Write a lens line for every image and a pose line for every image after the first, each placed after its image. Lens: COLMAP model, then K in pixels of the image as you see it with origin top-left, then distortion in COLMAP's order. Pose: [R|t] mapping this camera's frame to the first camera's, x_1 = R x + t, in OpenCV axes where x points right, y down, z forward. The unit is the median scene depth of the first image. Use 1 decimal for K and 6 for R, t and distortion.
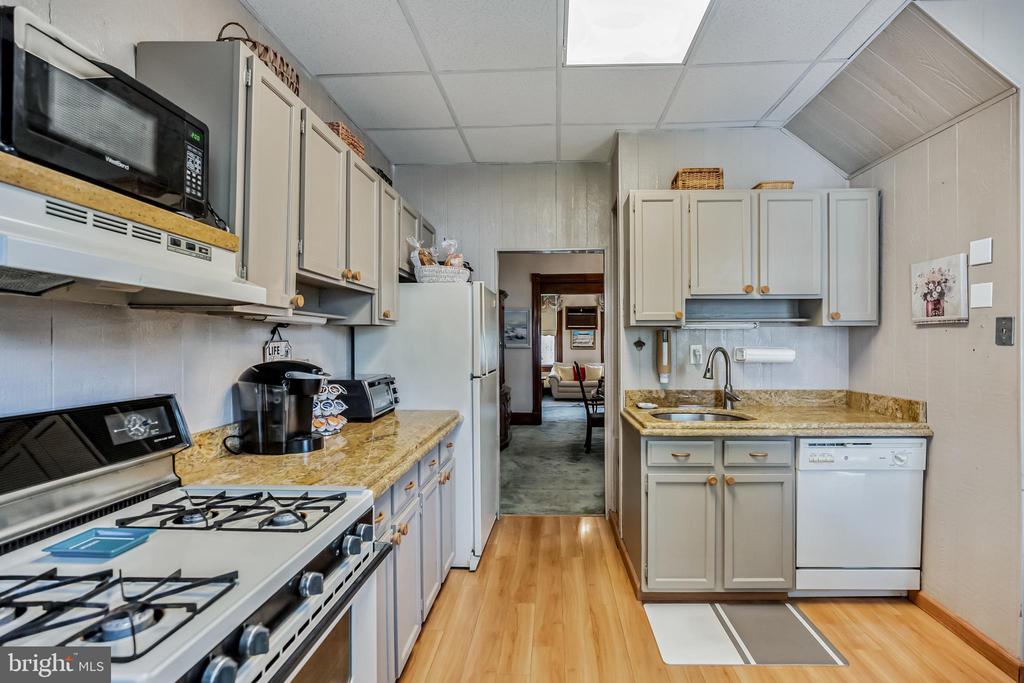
lens RADIAL K [[479.6, 0, 543.8], [0, 479.6, 340.7], [0, 0, 1]] dist [-0.002585, -0.000094]
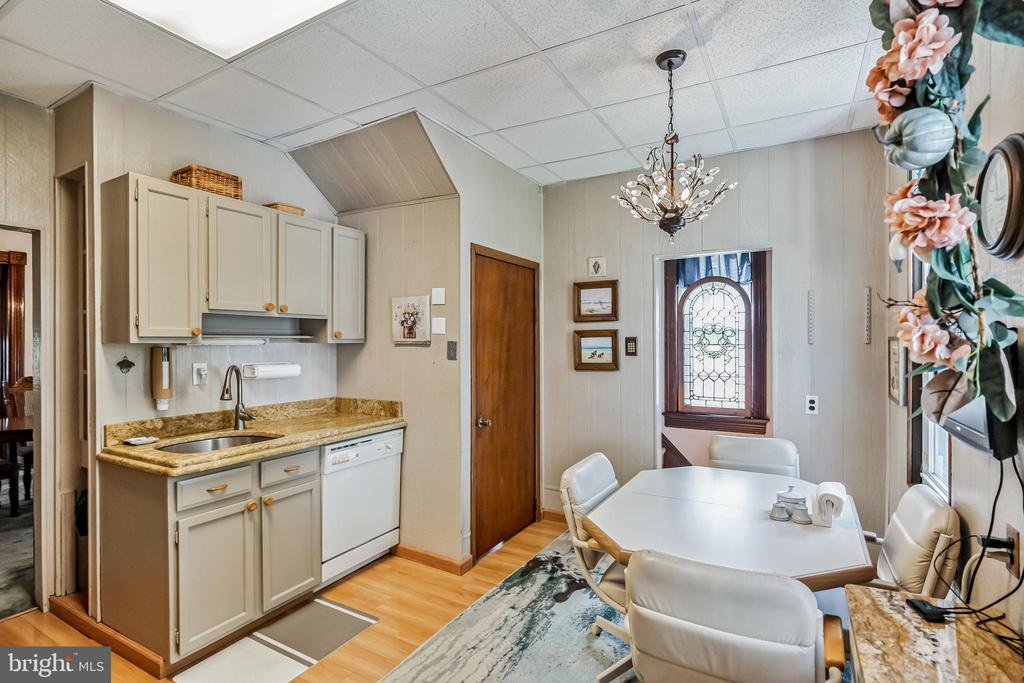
lens RADIAL K [[496.4, 0, 512.0], [0, 496.4, 341.5], [0, 0, 1]] dist [0.000135, 0.000140]
pose [[0.476463, 0.000448, 0.879194, -0.270718], [-0.000033, 1.000000, -0.000491, -0.038634], [-0.879195, 0.000205, 0.476463, 0.062837]]
